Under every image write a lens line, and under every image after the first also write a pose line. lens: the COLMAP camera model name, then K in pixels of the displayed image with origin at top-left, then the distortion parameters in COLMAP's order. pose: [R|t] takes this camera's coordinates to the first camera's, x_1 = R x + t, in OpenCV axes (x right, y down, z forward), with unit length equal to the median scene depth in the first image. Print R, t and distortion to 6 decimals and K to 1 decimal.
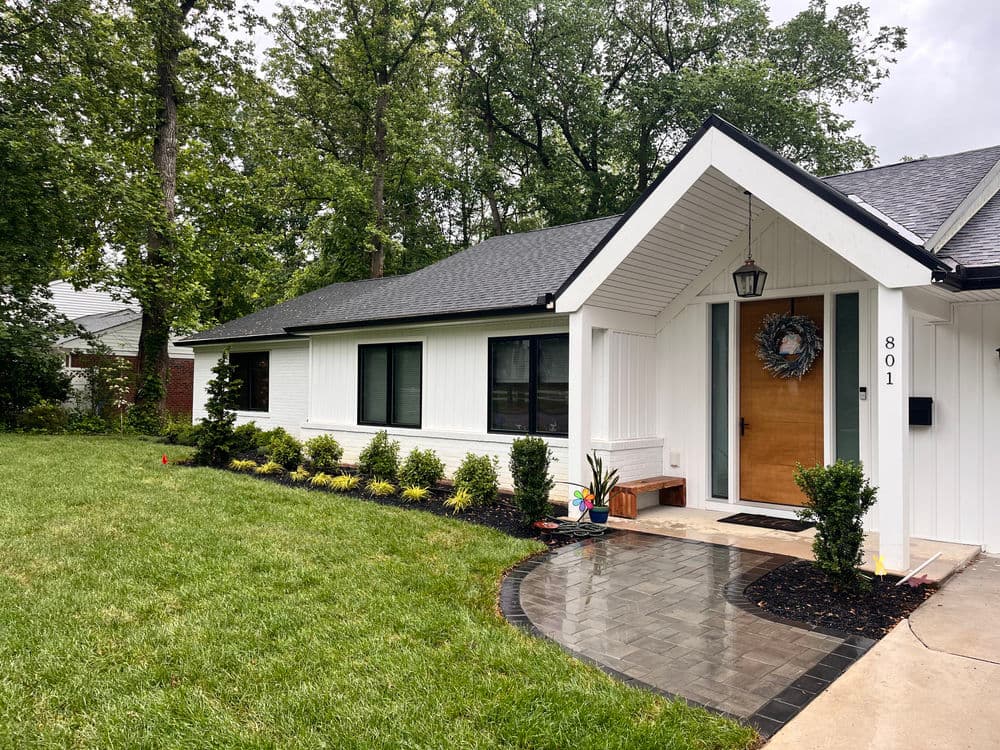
lens RADIAL K [[746.5, 0, 500.0], [0, 746.5, 375.0], [0, 0, 1]] dist [0.068444, -0.081152]
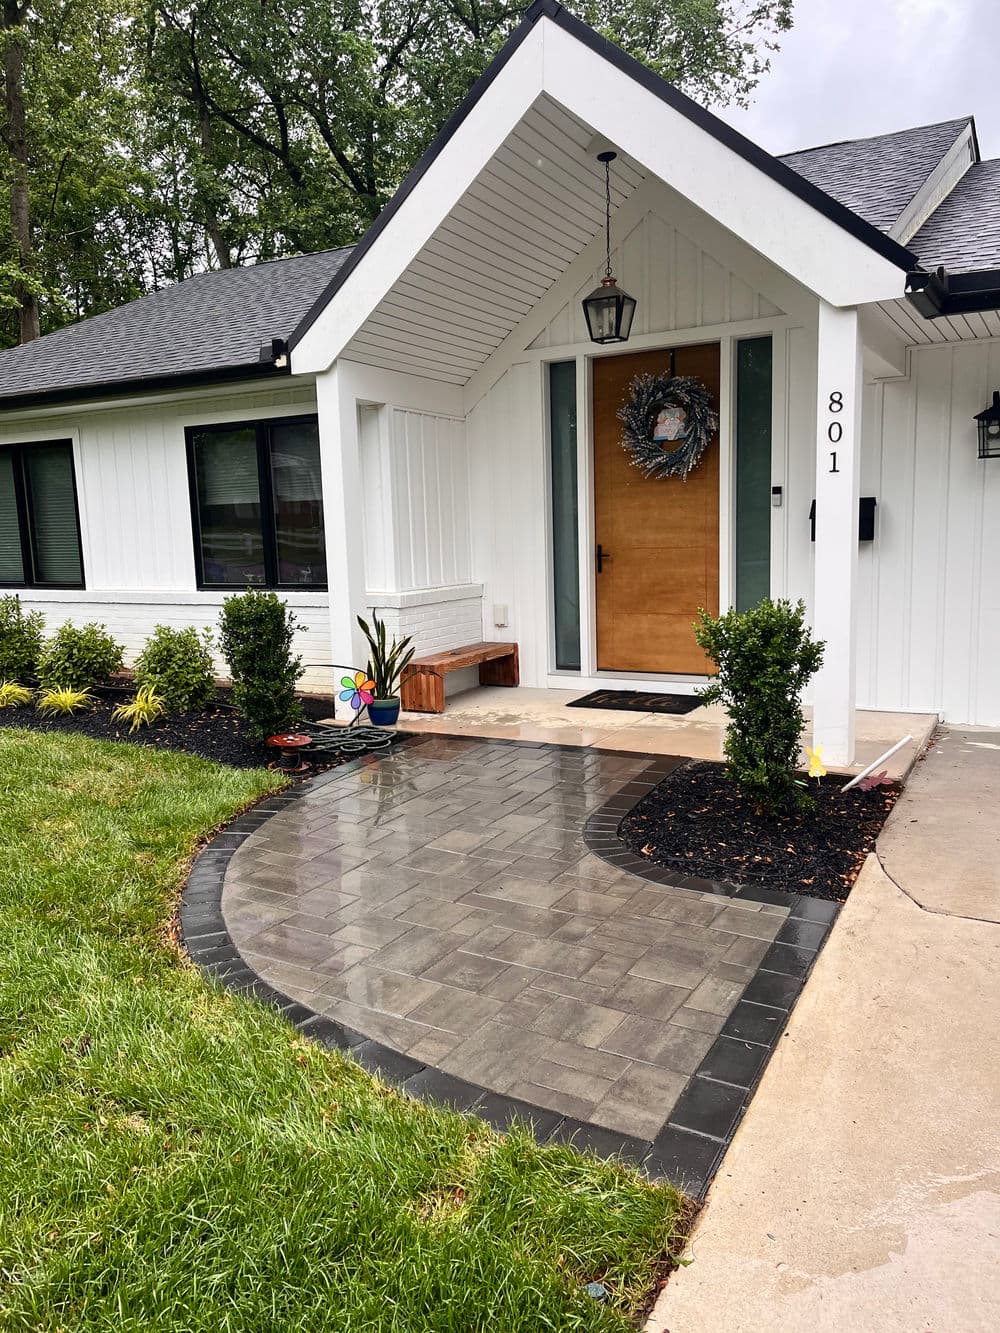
lens RADIAL K [[995.1, 0, 500.0], [0, 995.1, 666.5], [0, 0, 1]] dist [0.068444, -0.081152]
pose [[0.973178, -0.069812, 0.219206, 0.047421], [0.034622, 0.986436, 0.160454, 0.020833], [-0.227434, -0.148561, 0.962395, 0.191963]]
